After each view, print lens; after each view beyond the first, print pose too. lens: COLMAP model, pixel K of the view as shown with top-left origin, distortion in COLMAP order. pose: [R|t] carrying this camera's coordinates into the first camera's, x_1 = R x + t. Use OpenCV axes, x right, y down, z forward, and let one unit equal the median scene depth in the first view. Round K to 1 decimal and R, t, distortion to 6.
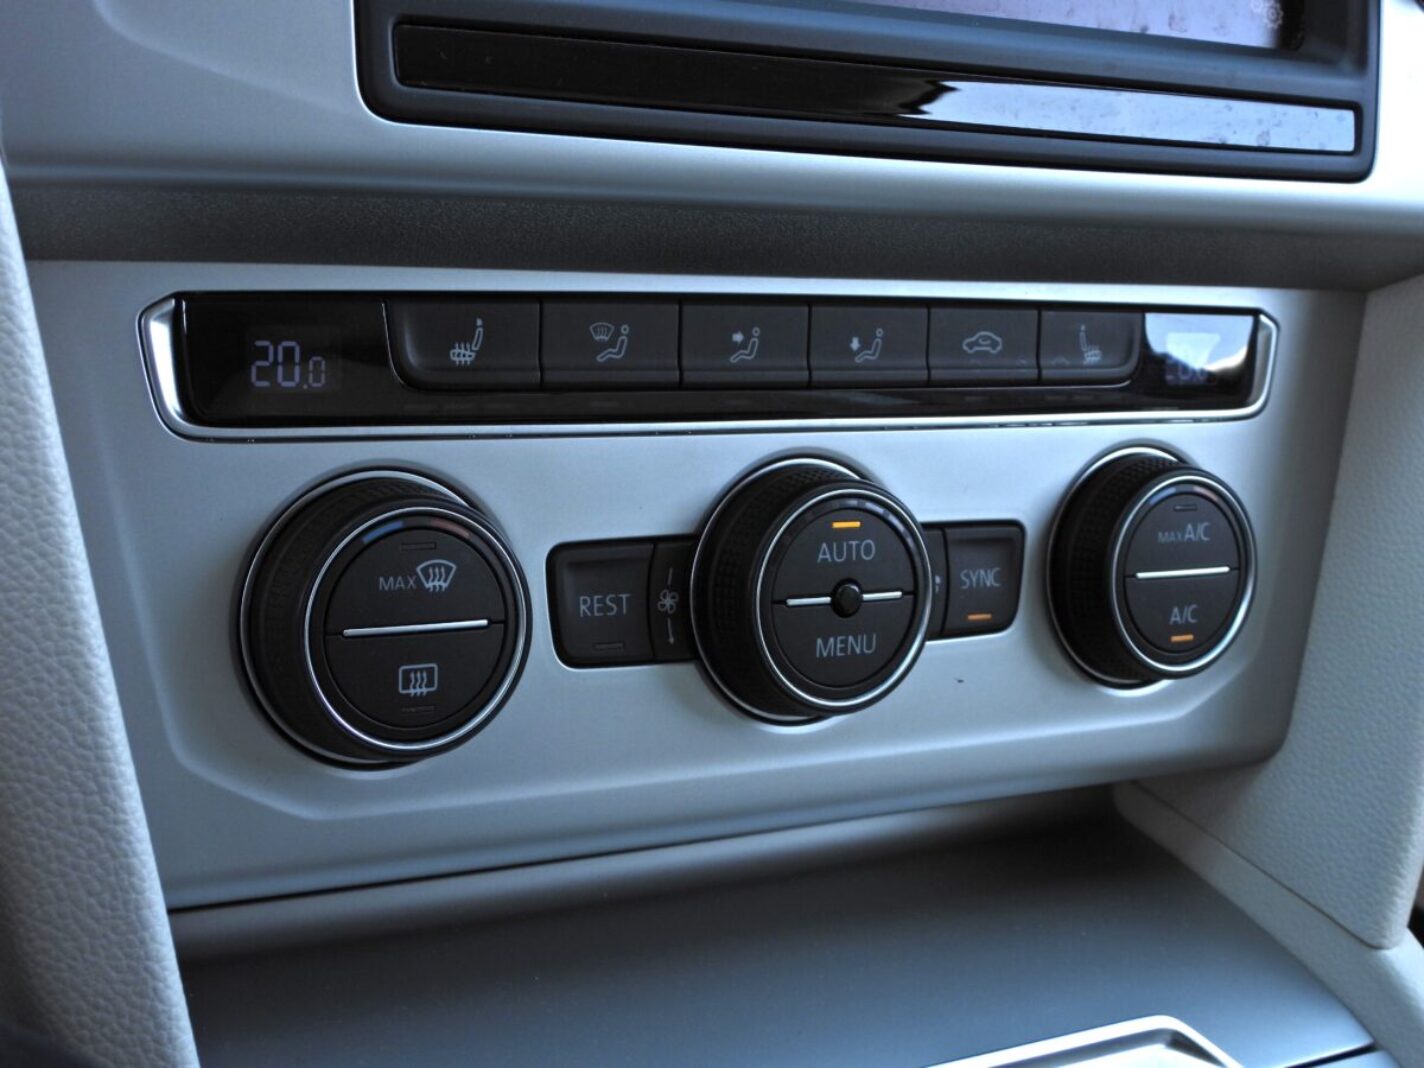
lens RADIAL K [[2289.6, 0, 712.0], [0, 2289.6, 534.0], [0, 0, 1]] dist [-0.045485, -0.314338]
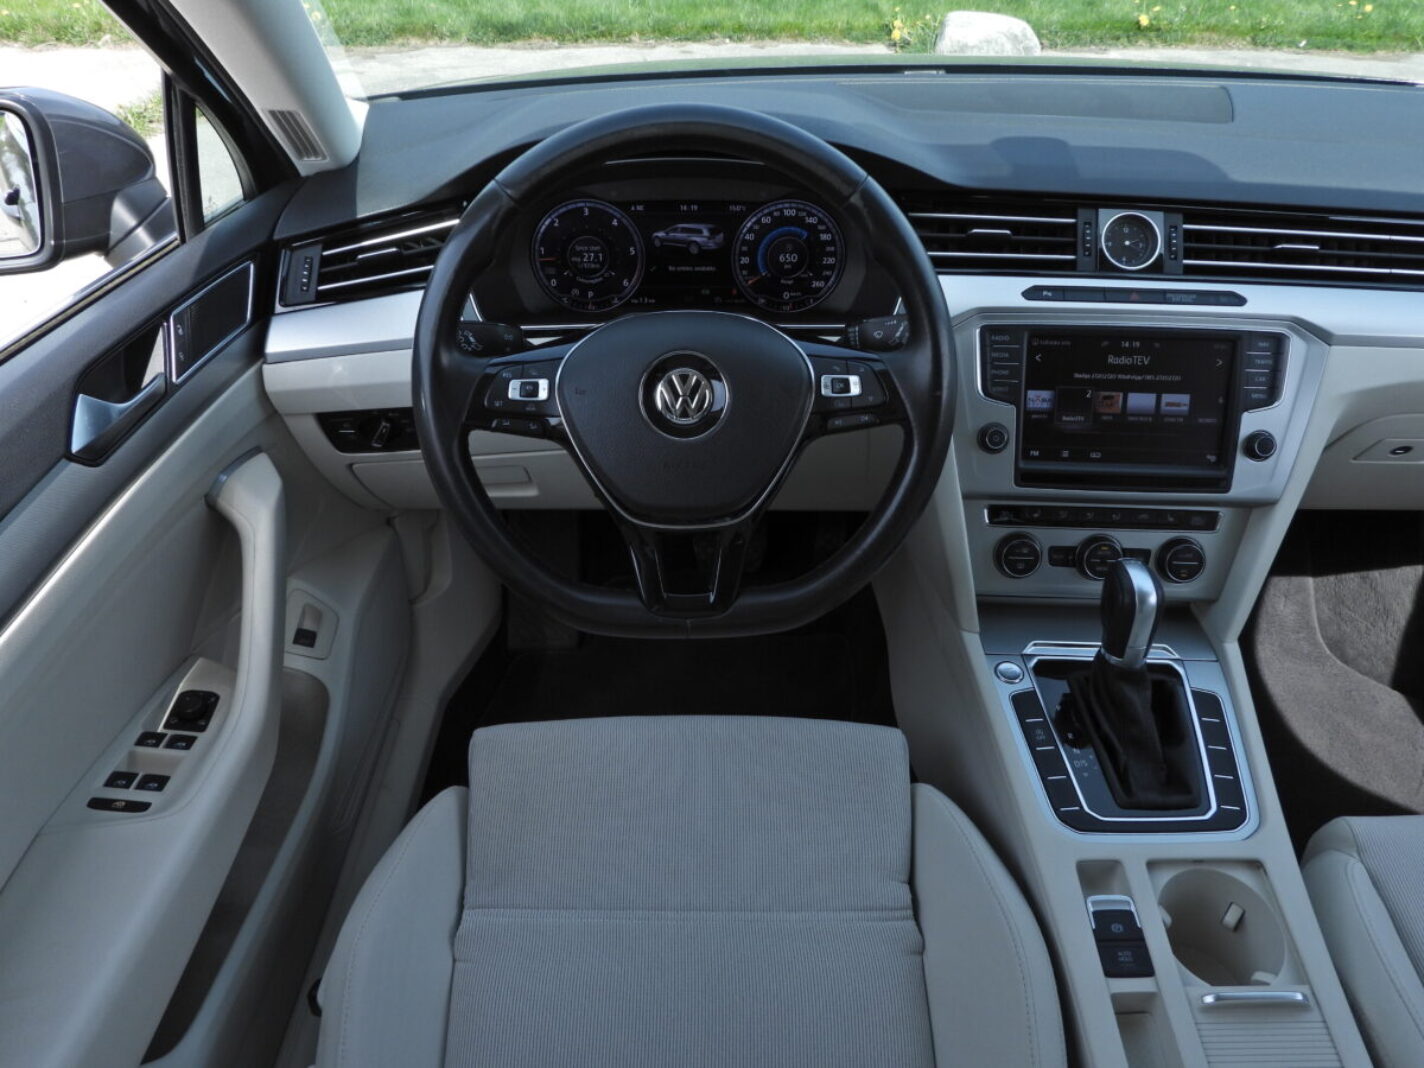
lens RADIAL K [[1024.5, 0, 712.0], [0, 1024.5, 534.0], [0, 0, 1]] dist [-0.013840, 0.007813]
pose [[0.817499, 0.126628, -0.561837, 0.696570], [-0.068366, 0.989969, 0.123645, -0.292025], [0.571858, -0.062669, 0.817955, -1.683131]]
